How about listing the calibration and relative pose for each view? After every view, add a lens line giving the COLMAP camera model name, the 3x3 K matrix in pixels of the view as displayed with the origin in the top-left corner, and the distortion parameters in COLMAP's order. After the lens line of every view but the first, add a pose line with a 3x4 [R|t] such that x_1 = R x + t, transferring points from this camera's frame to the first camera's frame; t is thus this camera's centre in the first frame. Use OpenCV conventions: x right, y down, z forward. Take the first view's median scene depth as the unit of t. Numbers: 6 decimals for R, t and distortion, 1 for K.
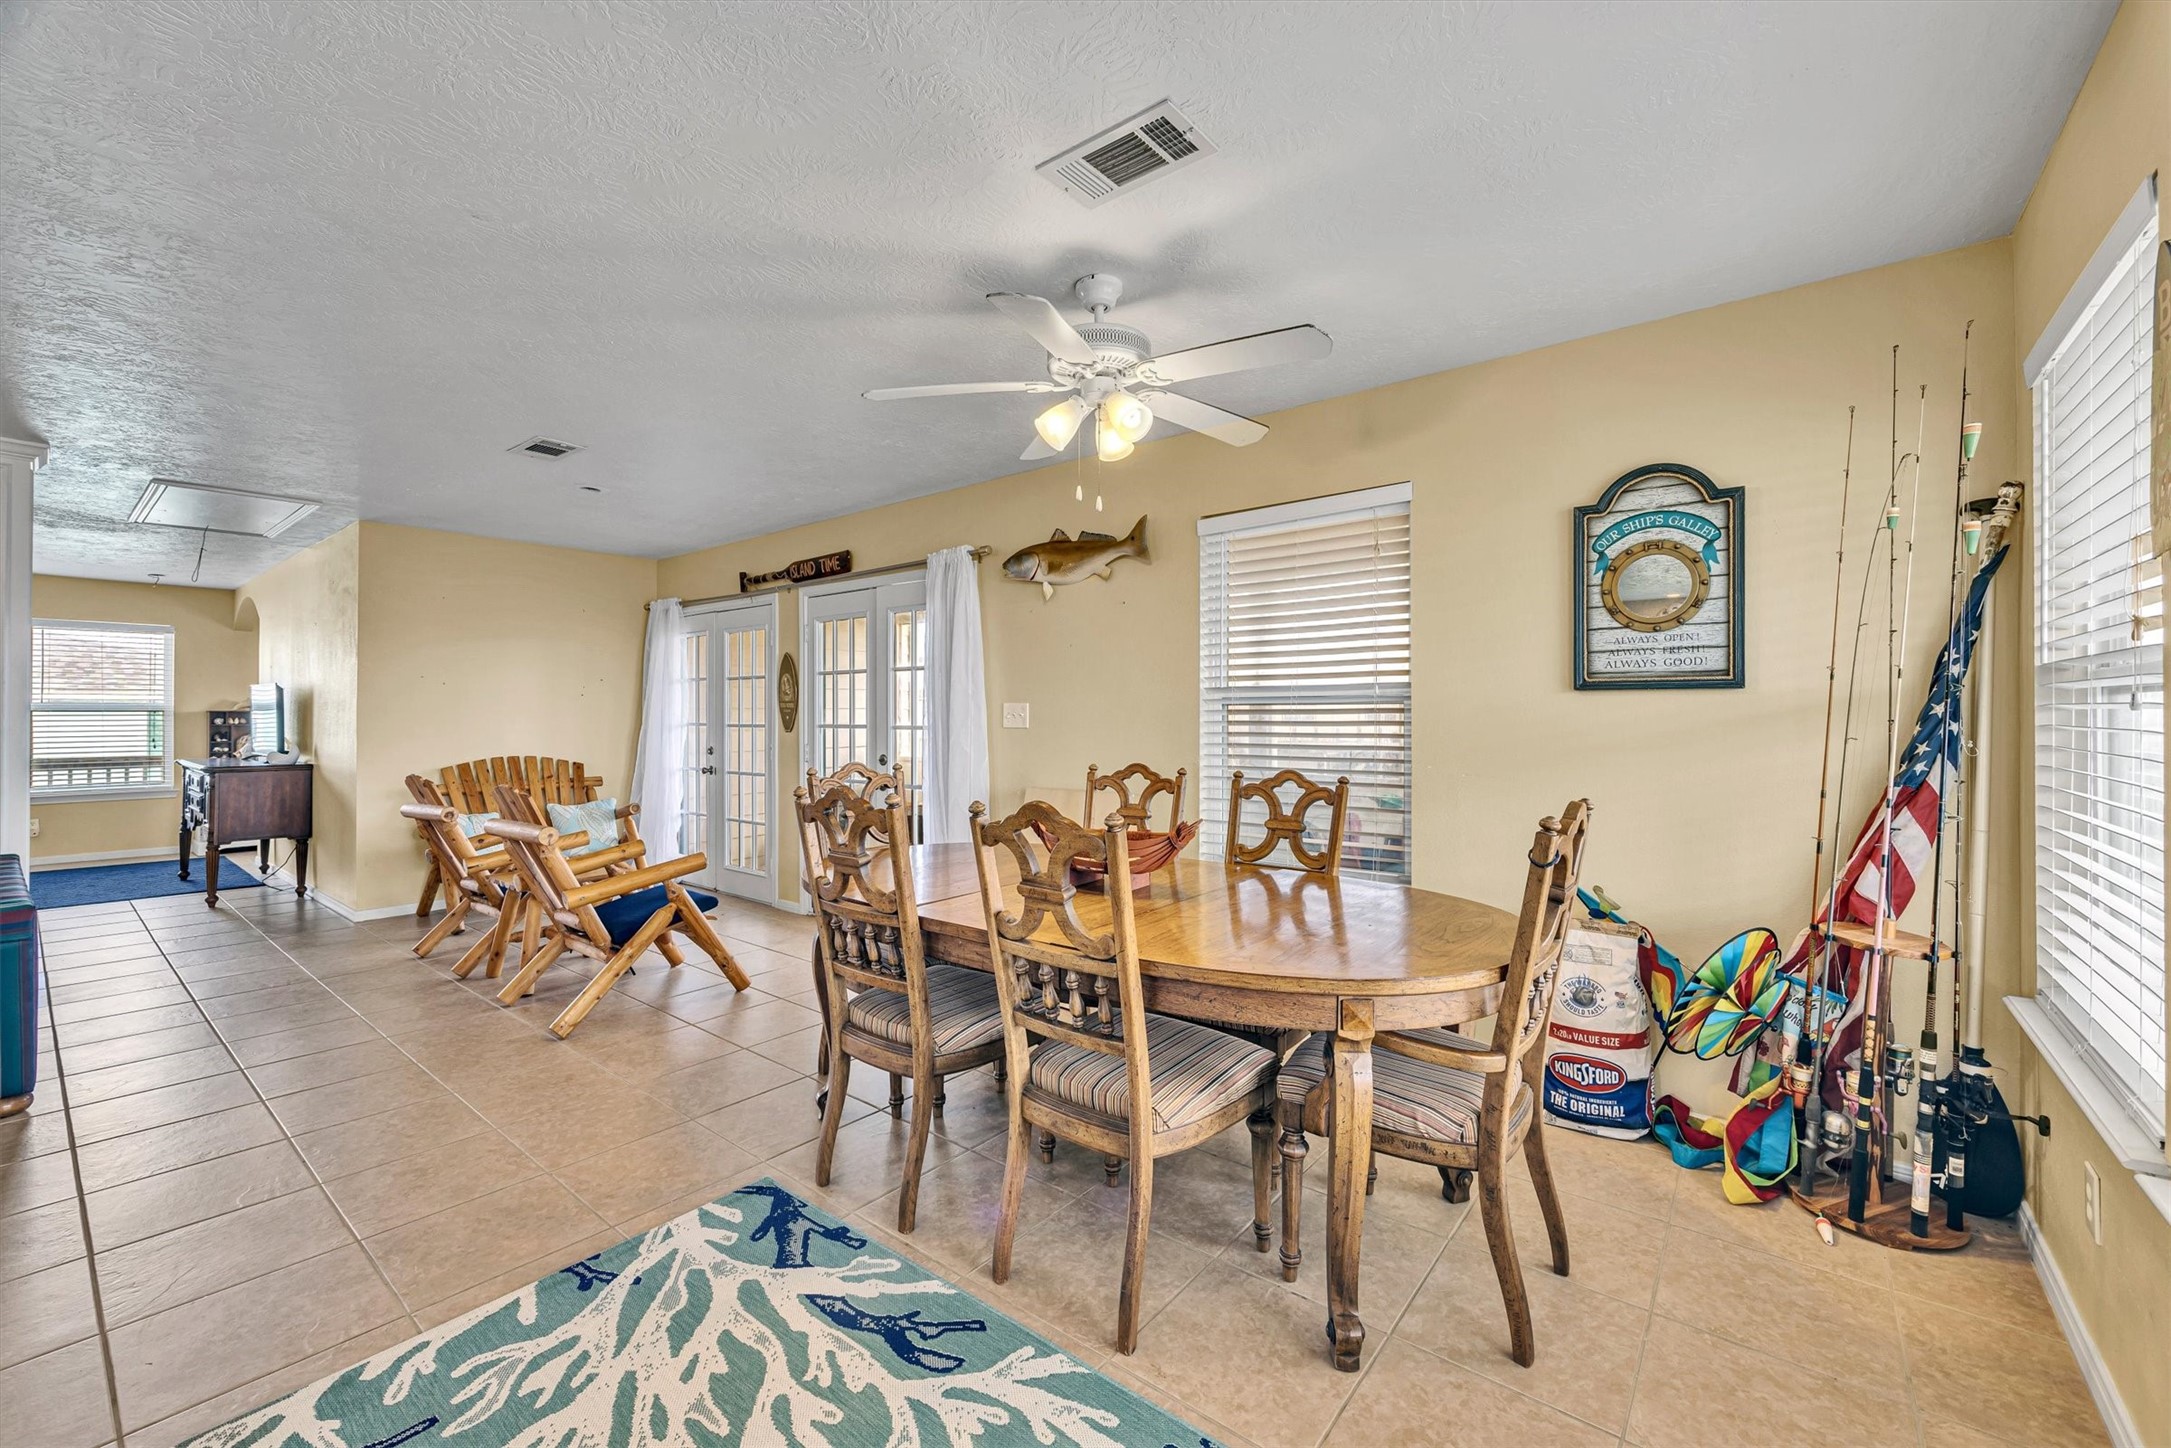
lens RADIAL K [[876.0, 0, 1083.0], [0, 876.0, 720.7], [0, 0, 1]] dist [-0.001383, 0.000078]
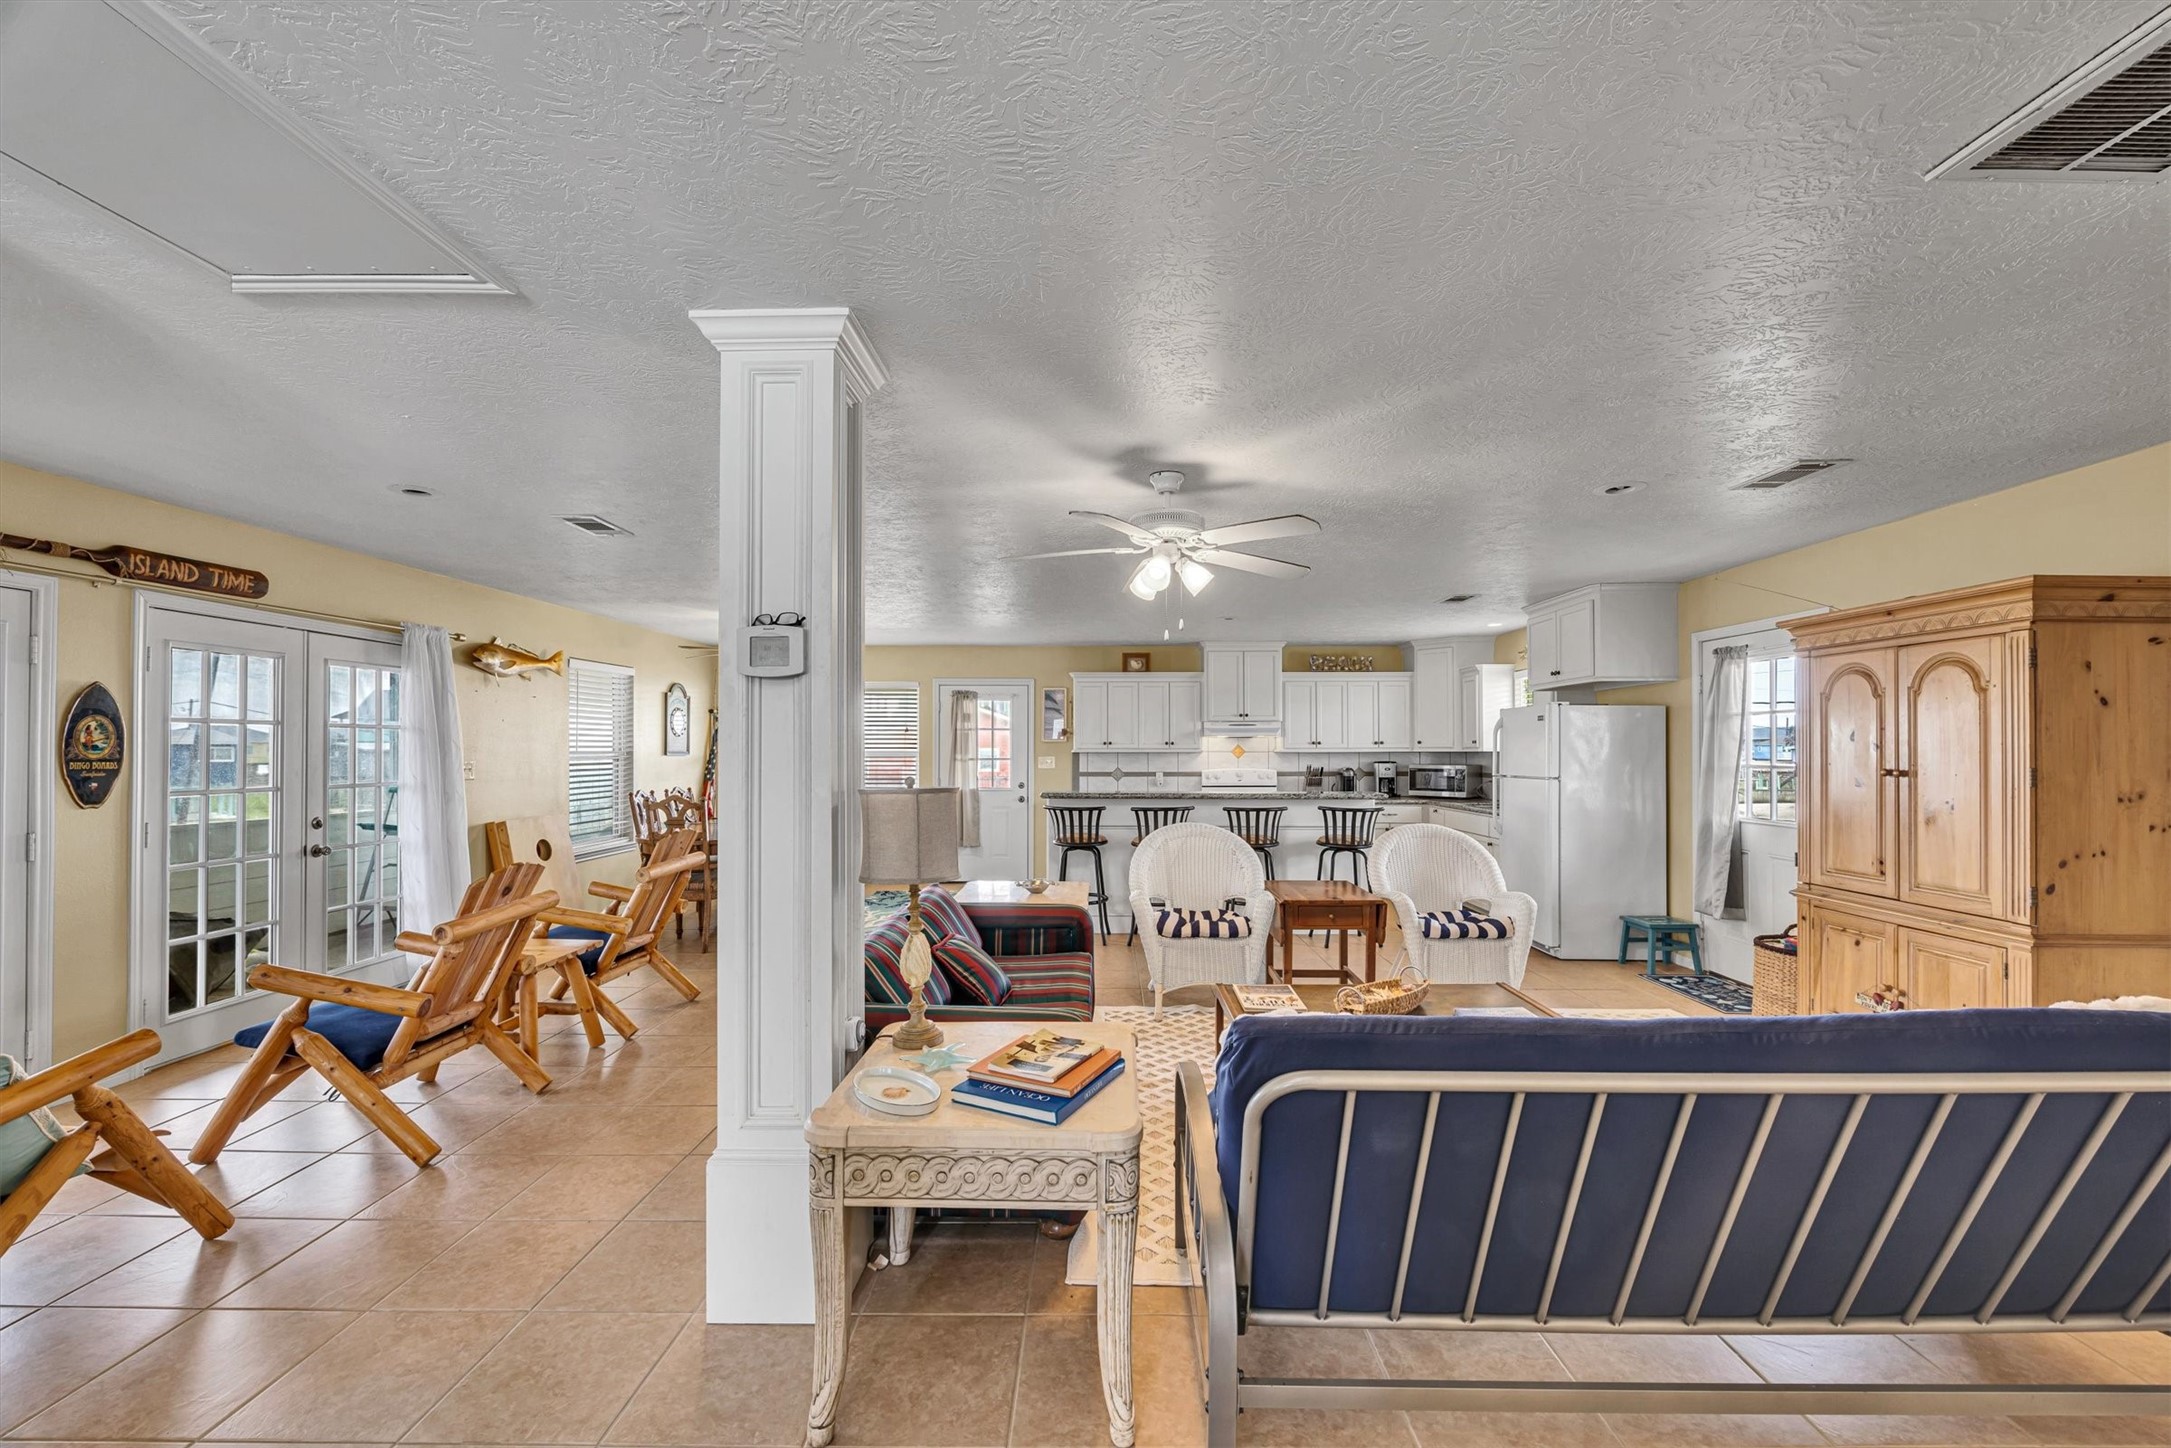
lens RADIAL K [[881.1, 0, 1094.3], [0, 881.1, 741.5], [0, 0, 1]] dist [-0.002062, -0.000159]
pose [[-0.621400, 0.008850, 0.783443, -2.798992], [0.007150, 0.999959, -0.005625, -0.056978], [-0.783461, 0.002106, -0.621438, 1.824244]]
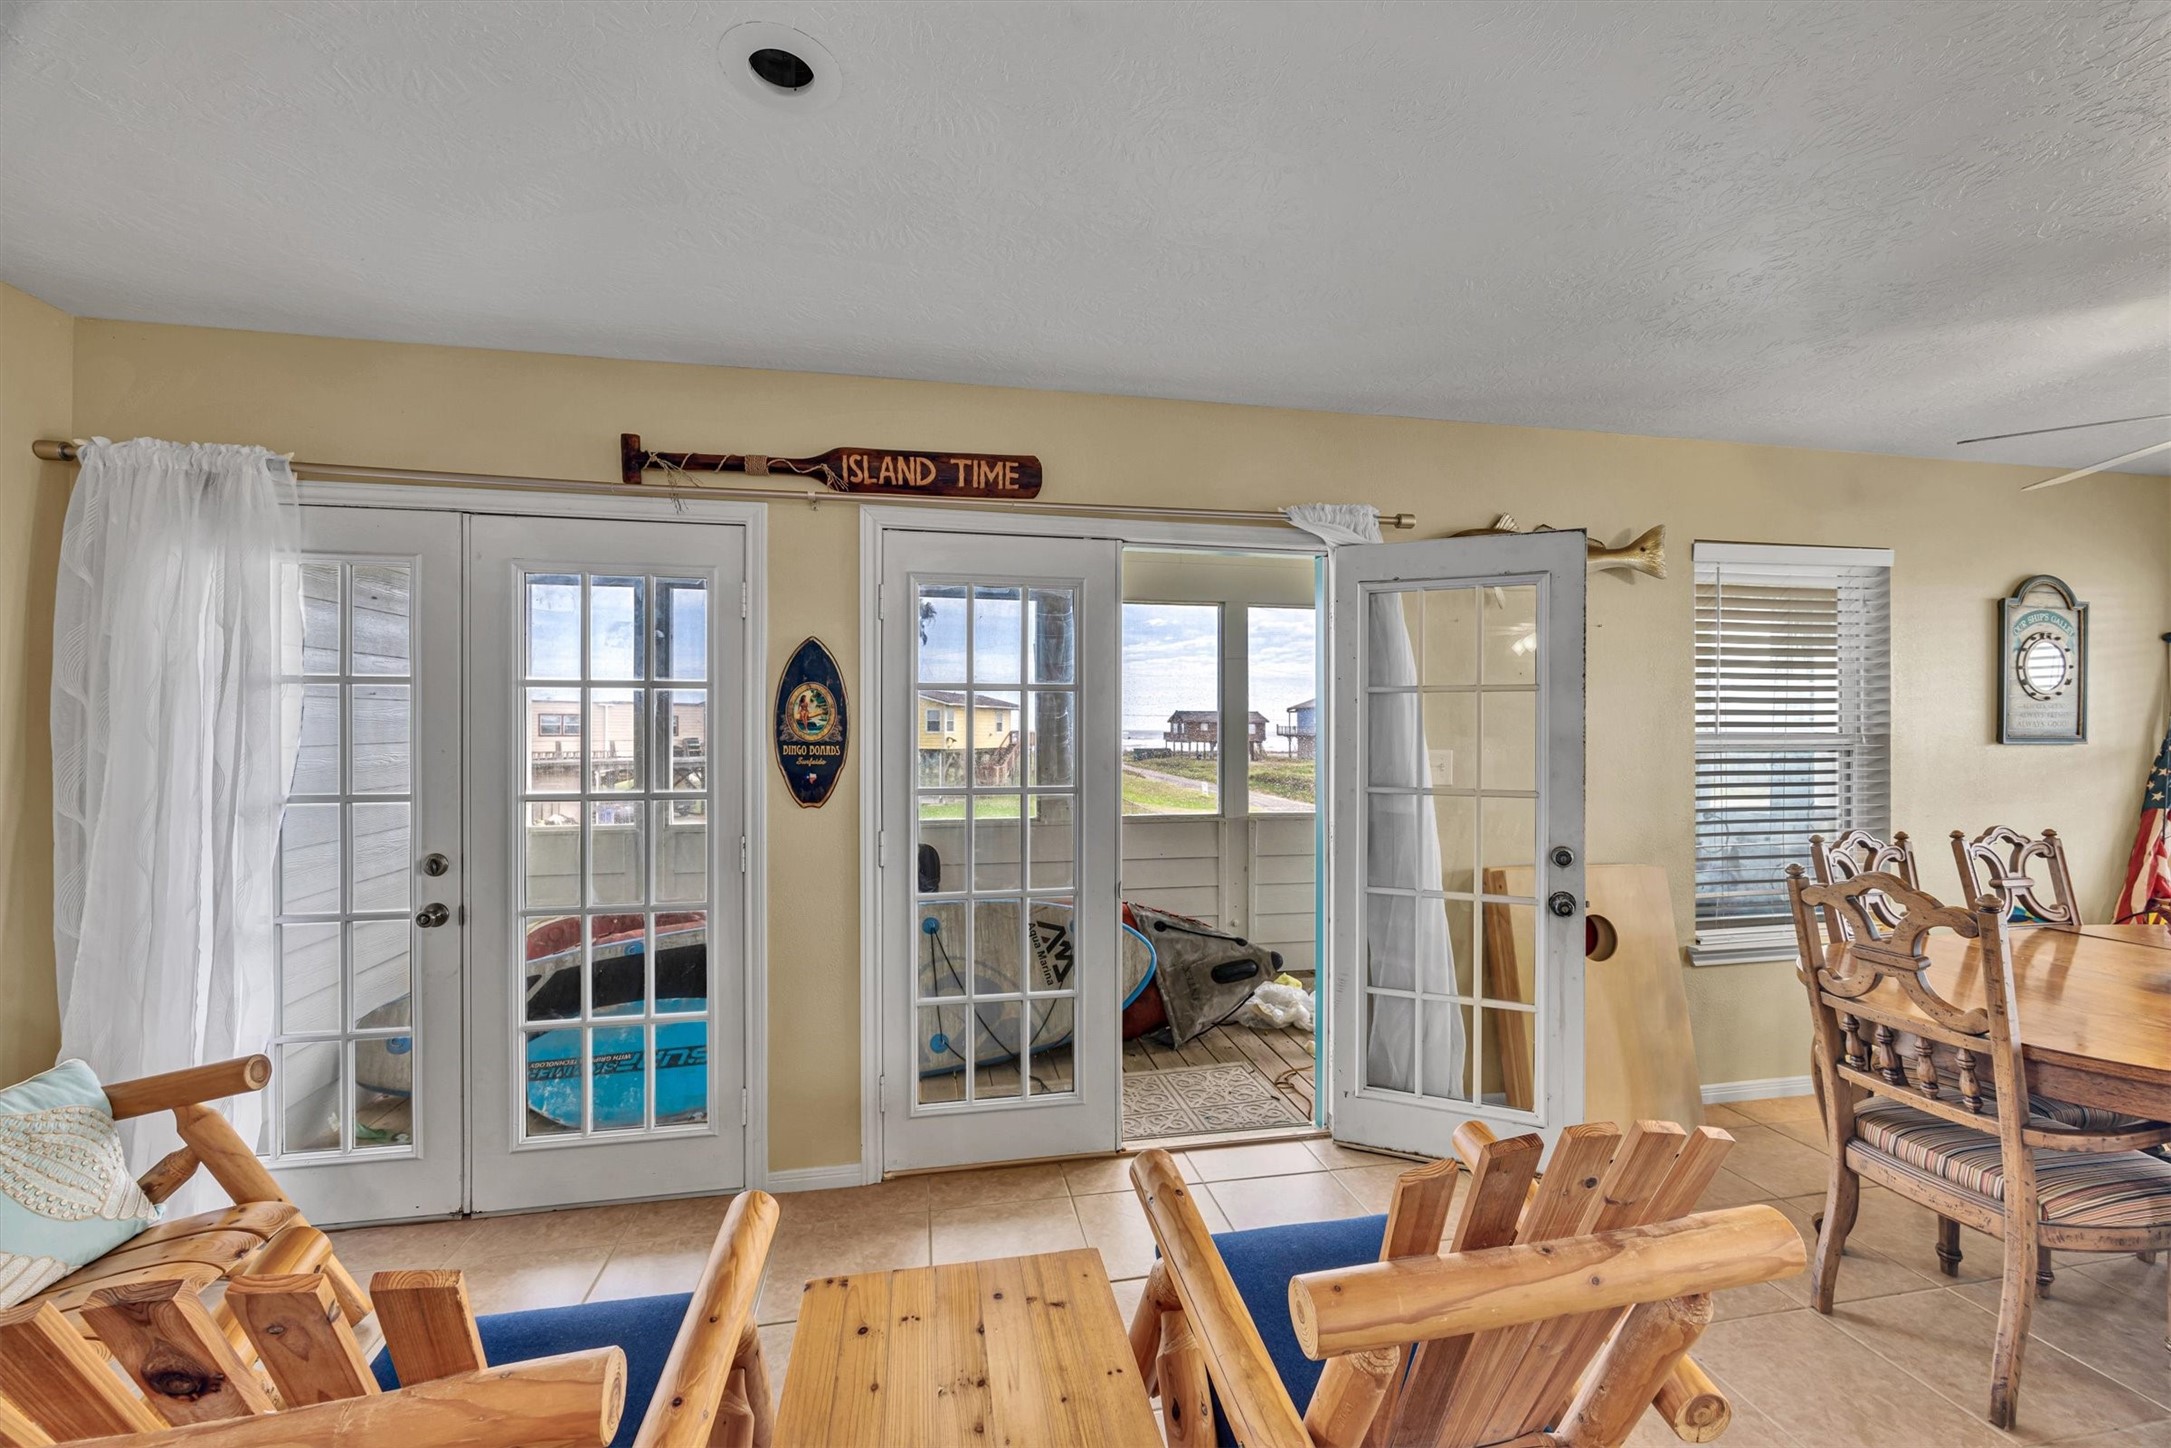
lens RADIAL K [[859.1, 0, 1082.2], [0, 859.1, 733.6], [0, 0, 1]] dist [-0.003553, -0.000100]
pose [[0.640309, 0.000605, 0.768117, -1.308930], [0.003651, 0.999986, -0.003831, -0.052589], [-0.768109, 0.005258, 0.640298, 1.313006]]
